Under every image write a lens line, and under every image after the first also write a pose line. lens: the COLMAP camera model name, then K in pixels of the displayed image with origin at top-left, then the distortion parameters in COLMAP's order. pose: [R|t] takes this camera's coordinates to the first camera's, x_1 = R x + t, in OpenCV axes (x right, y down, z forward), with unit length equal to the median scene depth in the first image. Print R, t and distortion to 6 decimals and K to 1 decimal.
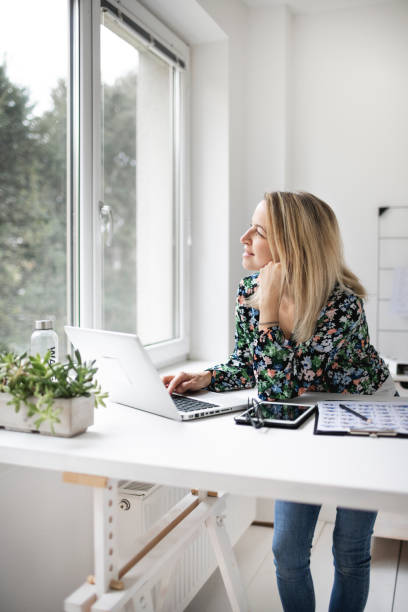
lens RADIAL K [[635.3, 0, 204.0], [0, 635.3, 306.0], [0, 0, 1]] dist [-0.059732, 0.008682]
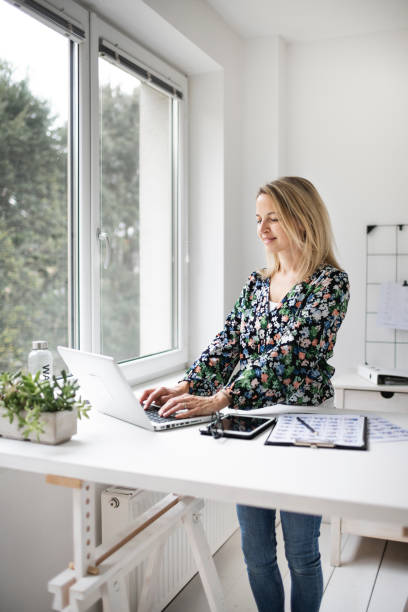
lens RADIAL K [[631.8, 0, 204.0], [0, 631.8, 306.0], [0, 0, 1]] dist [-0.053803, -0.001576]
pose [[0.999186, 0.001966, -0.040299, 0.097143], [-0.001919, 0.999997, 0.001194, -0.046420], [0.040301, -0.001115, 0.999187, -0.139273]]
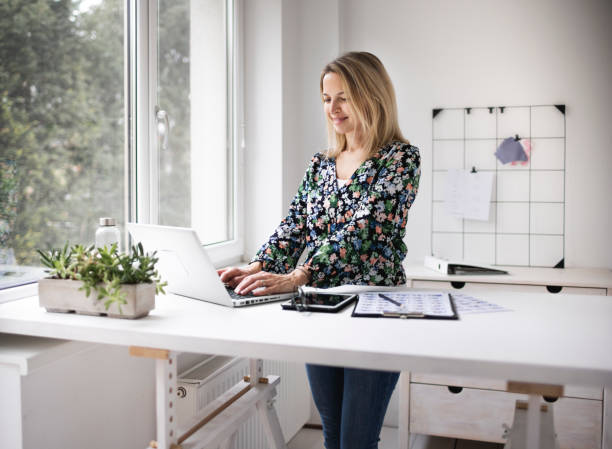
lens RADIAL K [[696.0, 0, 256.5], [0, 696.0, 214.8], [0, 0, 1]] dist [-0.065114, 0.014216]
pose [[0.999959, -0.002784, -0.008571, 0.014981], [0.002802, 0.999994, 0.002053, 0.016991], [0.008566, -0.002077, 0.999961, -0.205592]]
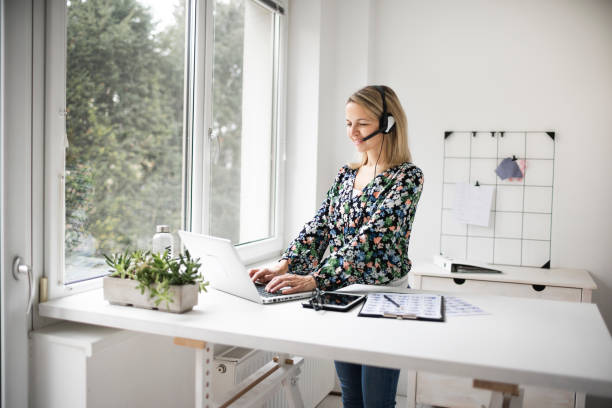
lens RADIAL K [[593.8, 0, 306.0], [0, 593.8, 204.0], [0, 0, 1]] dist [-0.062252, 0.002249]
pose [[0.999648, 0.025065, -0.008685, 0.059385], [-0.025024, 0.999675, 0.004794, -0.038555], [0.008803, -0.004575, 0.999951, -0.251006]]
